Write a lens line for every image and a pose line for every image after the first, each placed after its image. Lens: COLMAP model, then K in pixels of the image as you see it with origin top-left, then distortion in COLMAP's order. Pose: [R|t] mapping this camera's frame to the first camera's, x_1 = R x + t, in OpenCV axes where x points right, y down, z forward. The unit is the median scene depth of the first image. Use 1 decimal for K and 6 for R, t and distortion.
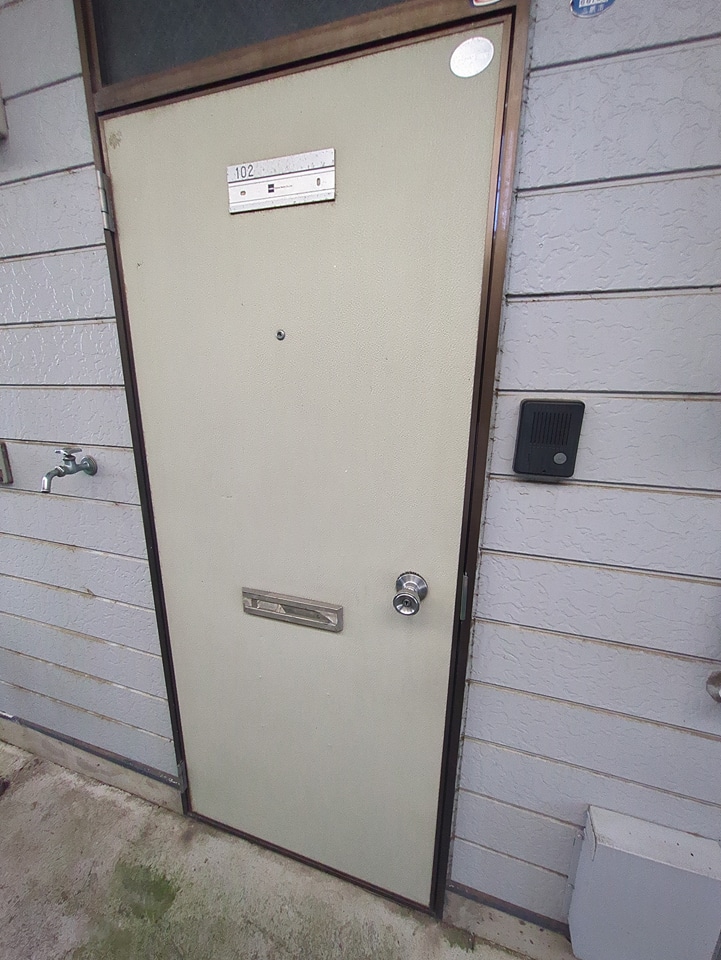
lens RADIAL K [[372.8, 0, 360.5], [0, 372.8, 480.0], [0, 0, 1]] dist [0.008558, -0.004117]
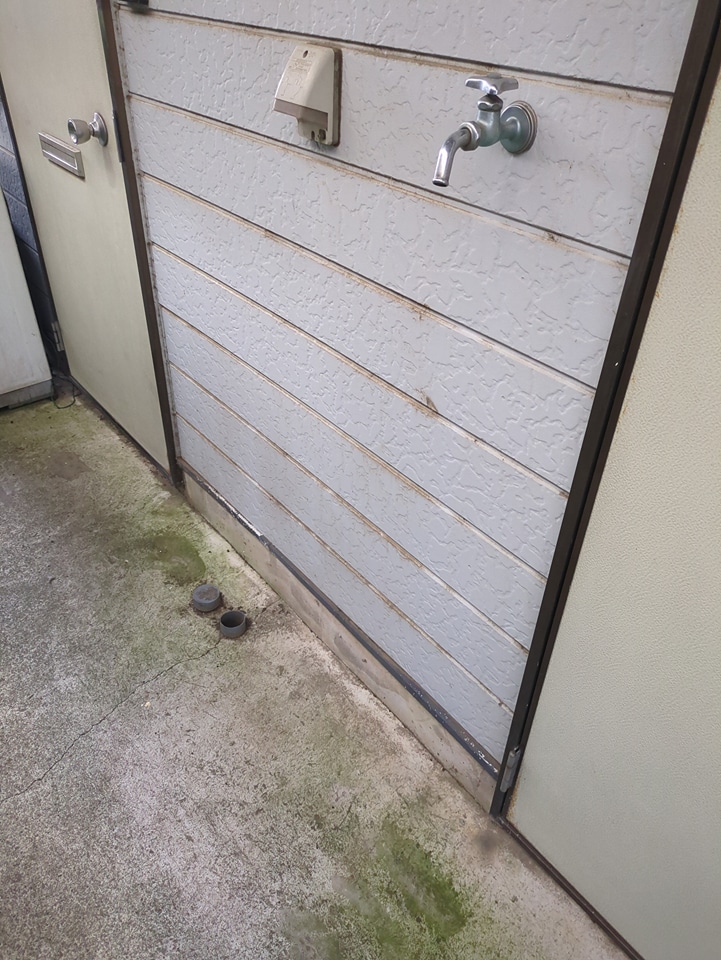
lens RADIAL K [[723.6, 0, 348.1], [0, 723.6, 481.5], [0, 0, 1]] dist [0.054096, -0.072269]
pose [[0.823422, 0.343887, -0.451351, -0.334749], [-0.151419, 0.899754, 0.409287, 0.009350], [0.546853, -0.268673, 0.792948, 0.134085]]
